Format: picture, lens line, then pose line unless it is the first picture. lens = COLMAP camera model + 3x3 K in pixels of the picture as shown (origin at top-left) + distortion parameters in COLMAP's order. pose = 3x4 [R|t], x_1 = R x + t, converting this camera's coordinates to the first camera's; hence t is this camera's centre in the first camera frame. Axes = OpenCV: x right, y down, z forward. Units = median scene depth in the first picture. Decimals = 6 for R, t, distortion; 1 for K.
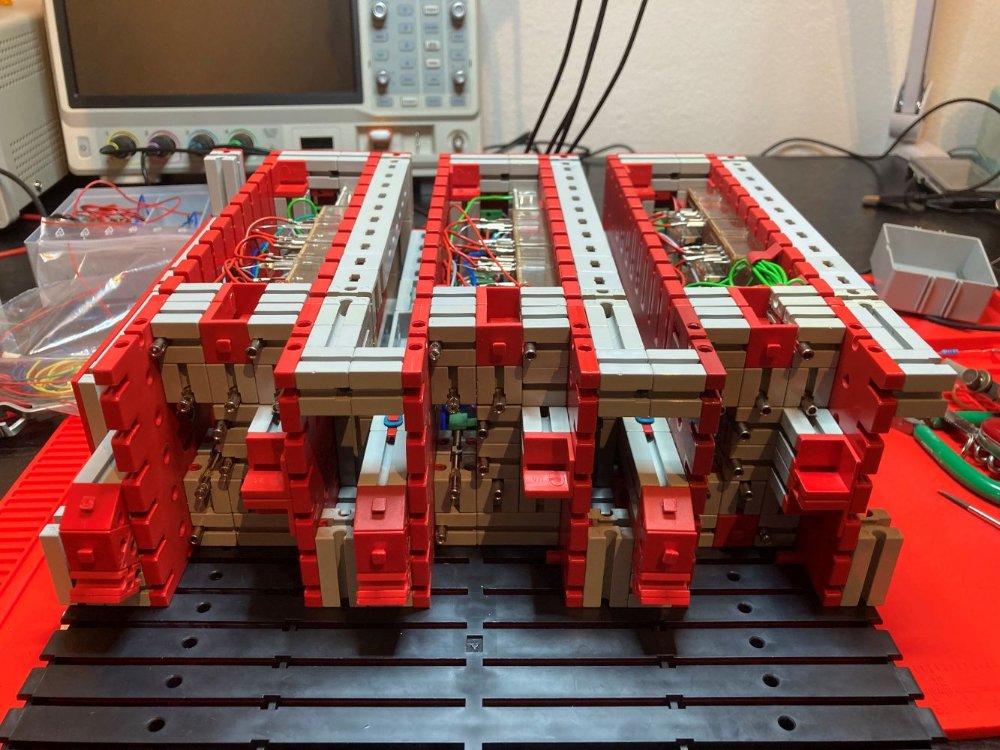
lens RADIAL K [[824.2, 0, 500.0], [0, 824.2, 375.0], [0, 0, 1]] dist [-0.000984, -0.008954]
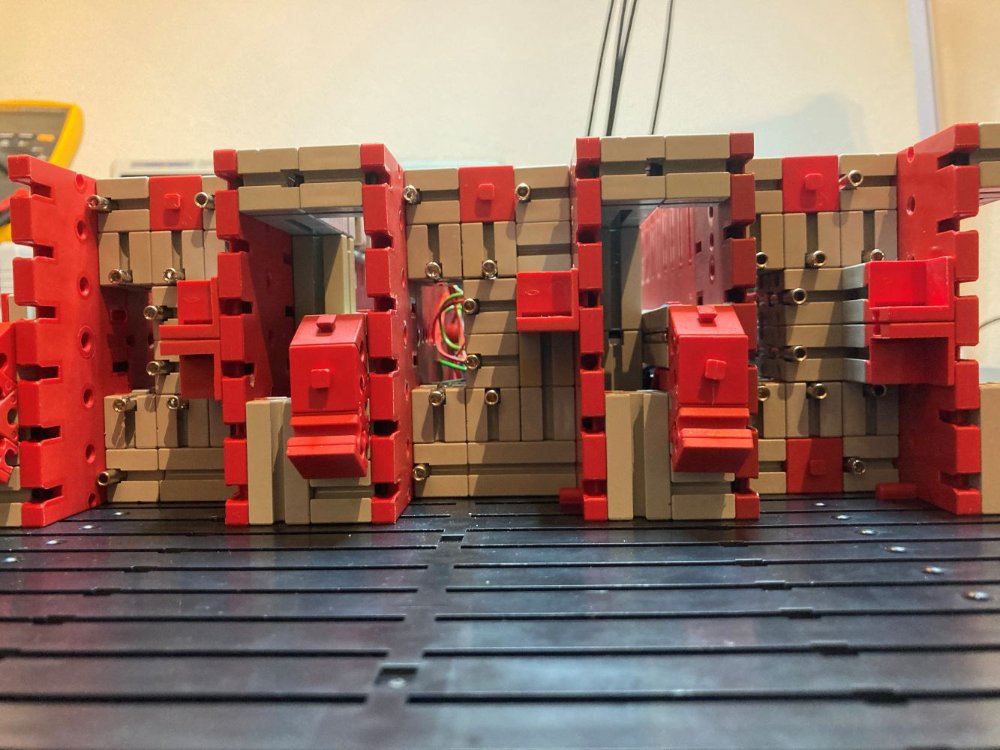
lens RADIAL K [[807.8, 0, 500.0], [0, 807.8, 375.0], [0, 0, 1]] dist [-0.028771, -0.005242]
pose [[0.997774, -0.033772, -0.057496, 0.049560], [0.004152, 0.892051, -0.451917, 0.463385], [0.066551, 0.450672, 0.890205, 0.312121]]
